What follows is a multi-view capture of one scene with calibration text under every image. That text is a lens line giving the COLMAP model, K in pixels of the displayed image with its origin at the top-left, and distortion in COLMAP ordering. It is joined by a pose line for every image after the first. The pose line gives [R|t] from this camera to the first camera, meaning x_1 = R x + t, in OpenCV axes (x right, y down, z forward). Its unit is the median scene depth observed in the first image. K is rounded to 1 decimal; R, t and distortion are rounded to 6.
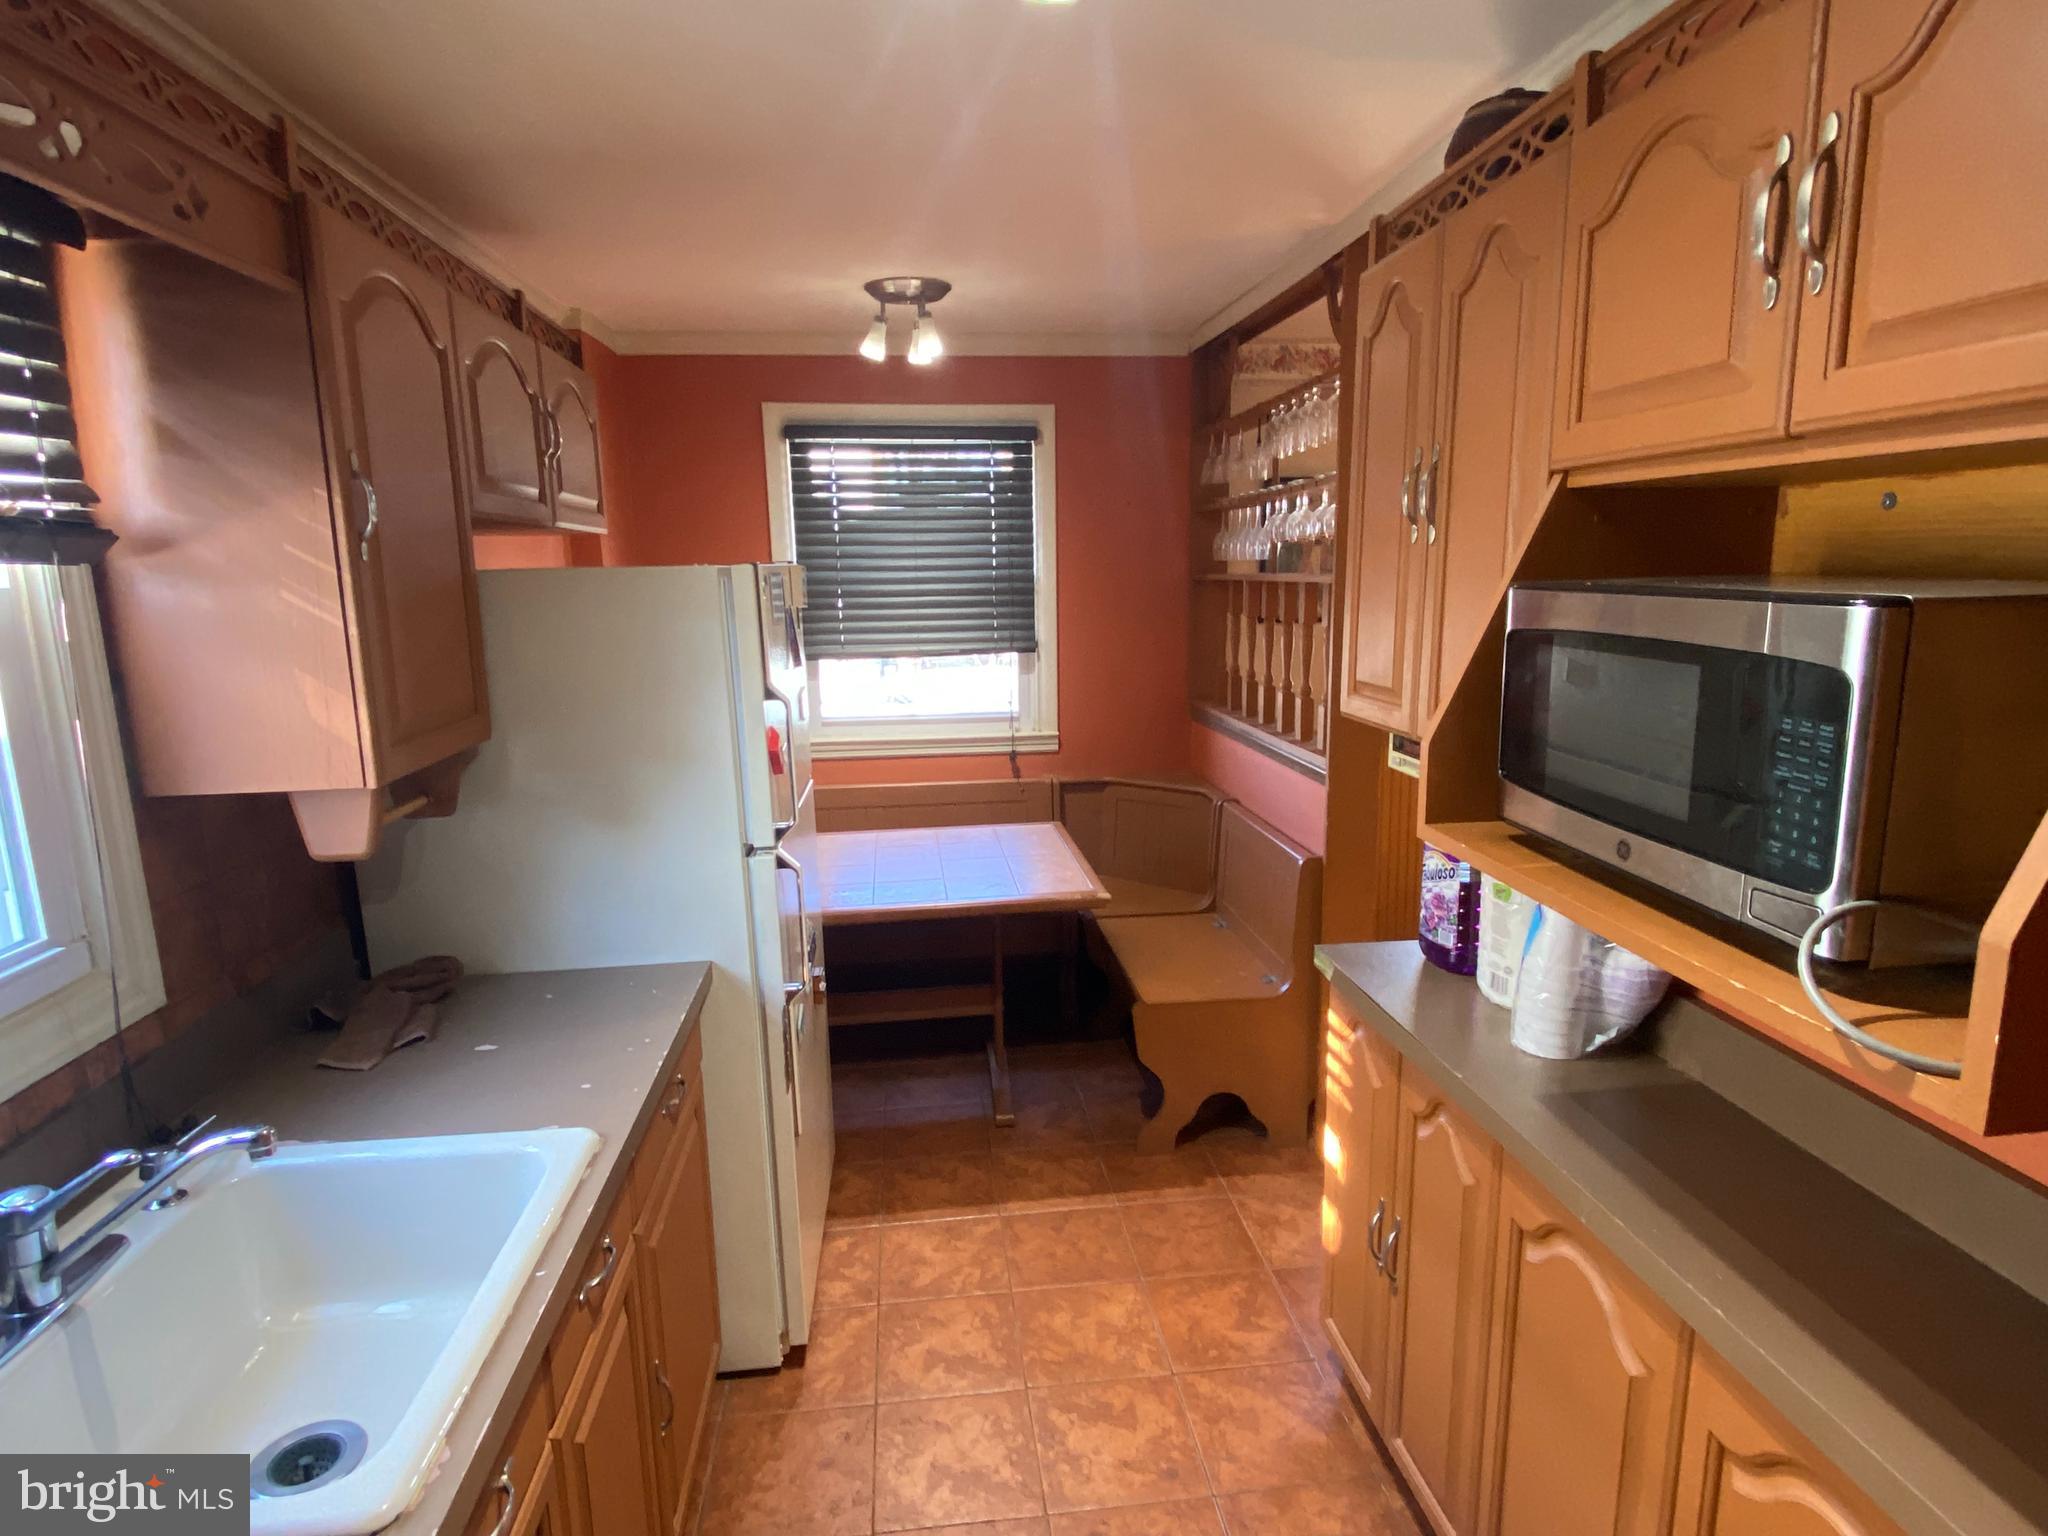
lens RADIAL K [[1105.1, 0, 1026.5], [0, 1105.1, 770.1], [0, 0, 1]] dist [-0.007169, -0.001343]
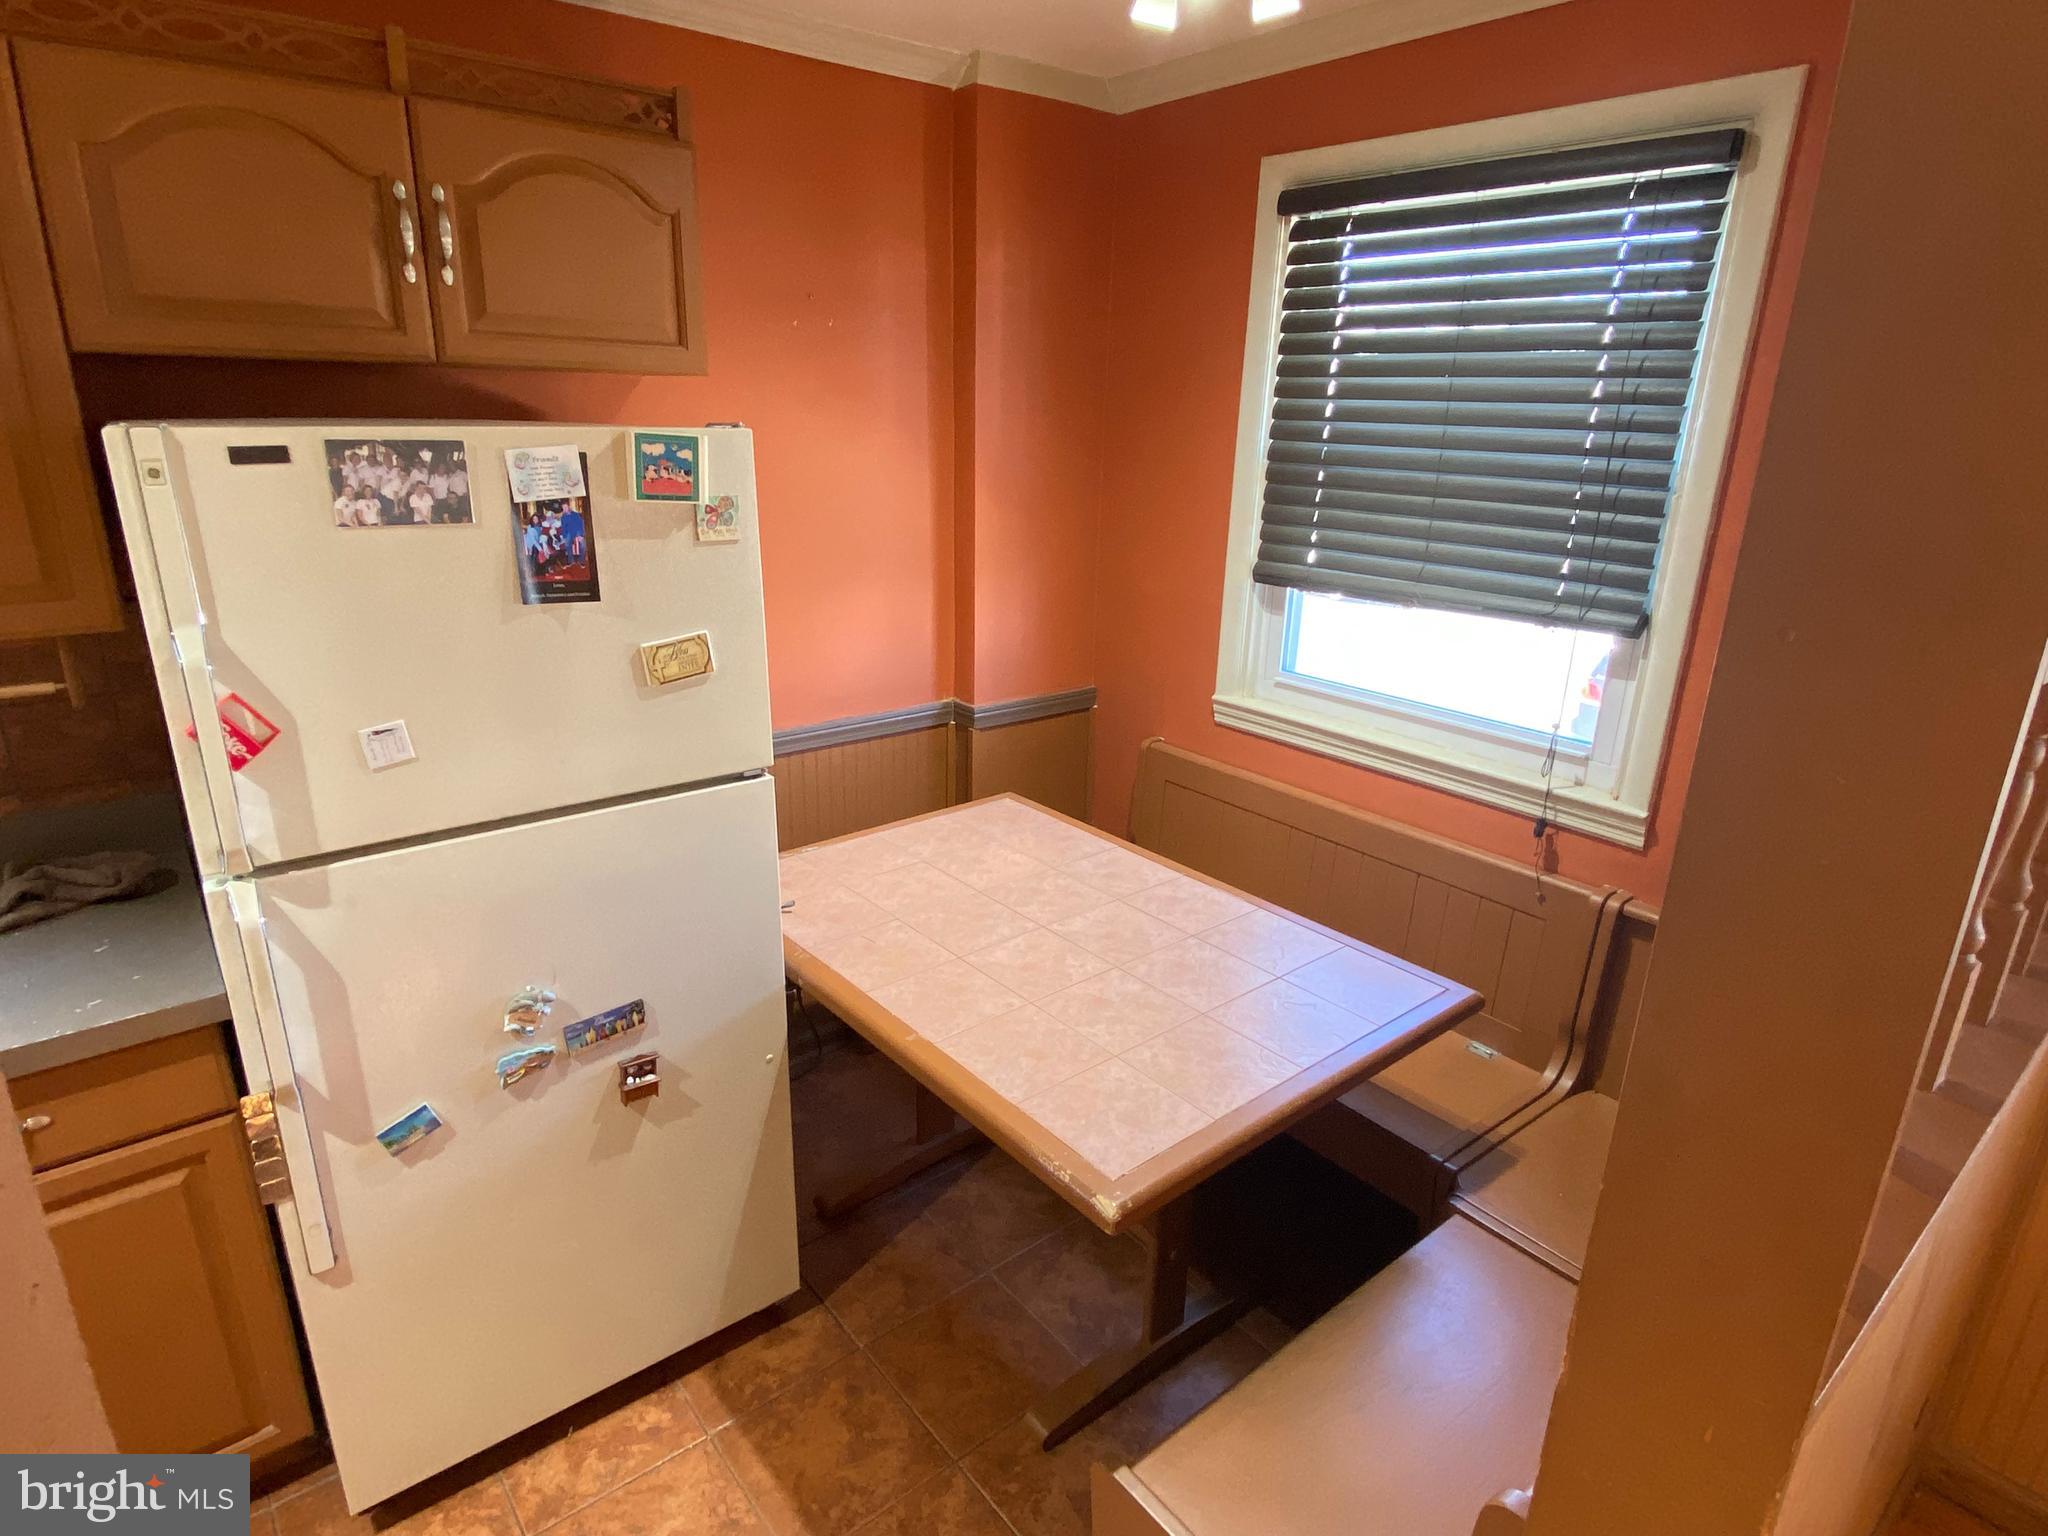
lens RADIAL K [[1105.1, 0, 1019.4], [0, 1105.1, 753.3], [0, 0, 1]] dist [-0.007169, -0.001343]
pose [[0.526952, 0.283157, -0.801338, 0.265027], [-0.190000, 0.958253, 0.213662, -0.111408], [0.828385, 0.039664, 0.558754, 0.520618]]
